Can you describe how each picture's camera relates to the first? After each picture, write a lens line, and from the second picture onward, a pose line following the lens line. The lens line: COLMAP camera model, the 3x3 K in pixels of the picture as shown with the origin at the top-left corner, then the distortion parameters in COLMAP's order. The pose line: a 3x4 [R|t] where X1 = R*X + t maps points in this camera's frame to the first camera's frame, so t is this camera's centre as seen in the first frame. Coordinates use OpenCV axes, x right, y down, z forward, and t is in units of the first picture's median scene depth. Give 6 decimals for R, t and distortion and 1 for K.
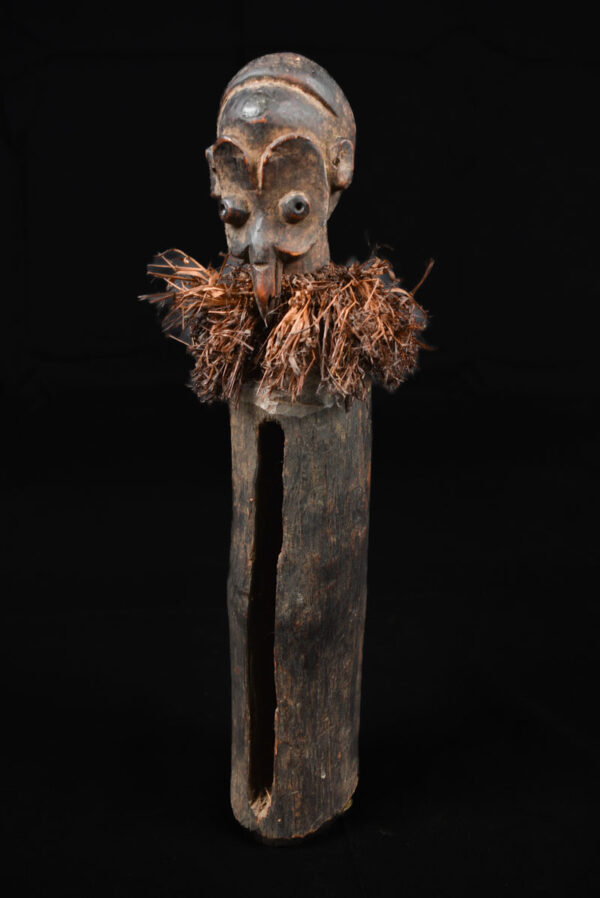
lens RADIAL K [[1201.5, 0, 300.0], [0, 1201.5, 449.0], [0, 0, 1]] dist [0.004514, -0.014669]
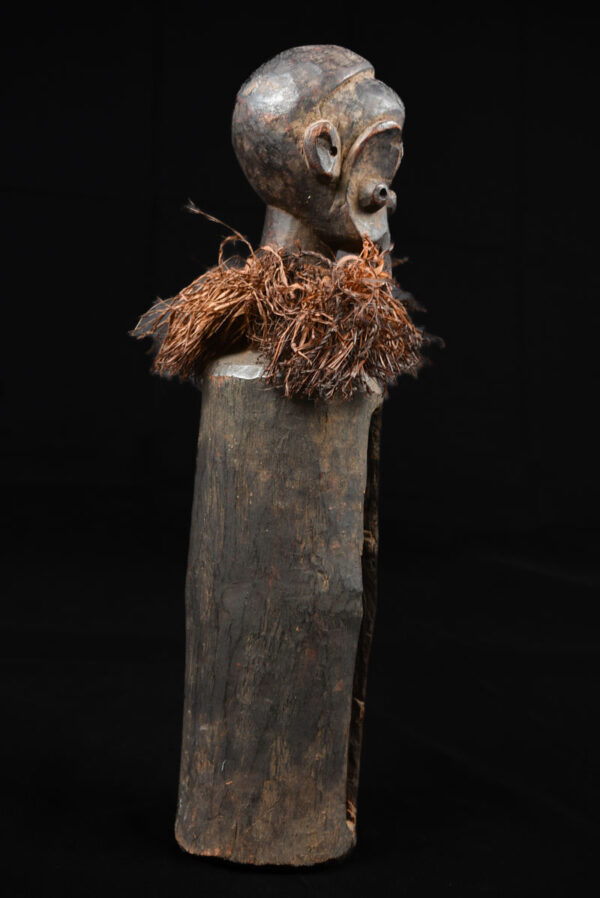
lens RADIAL K [[1072.7, 0, 300.0], [0, 1072.7, 449.0], [0, 0, 1]] dist [-0.016316, -0.026772]
pose [[-0.097353, -0.092877, 0.990907, -0.915190], [0.183353, 0.976921, 0.109580, -0.099369], [-0.978215, 0.192354, -0.078077, 1.131778]]
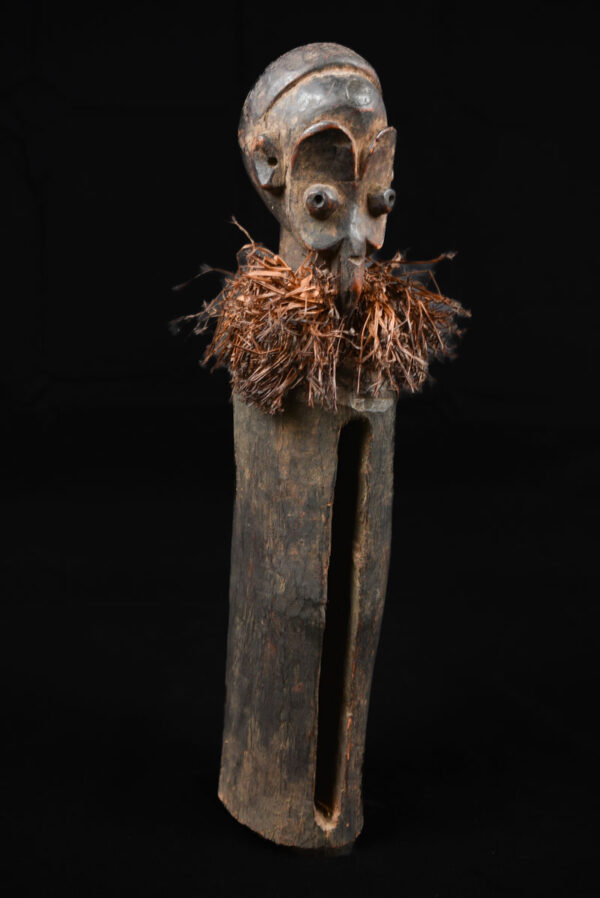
lens RADIAL K [[1072.7, 0, 300.0], [0, 1072.7, 449.0], [0, 0, 1]] dist [-0.016316, -0.026772]
pose [[0.713380, -0.130442, 0.688530, -0.654233], [0.139166, 0.989325, 0.043240, -0.043024], [-0.686820, 0.064974, 0.723918, 0.397595]]
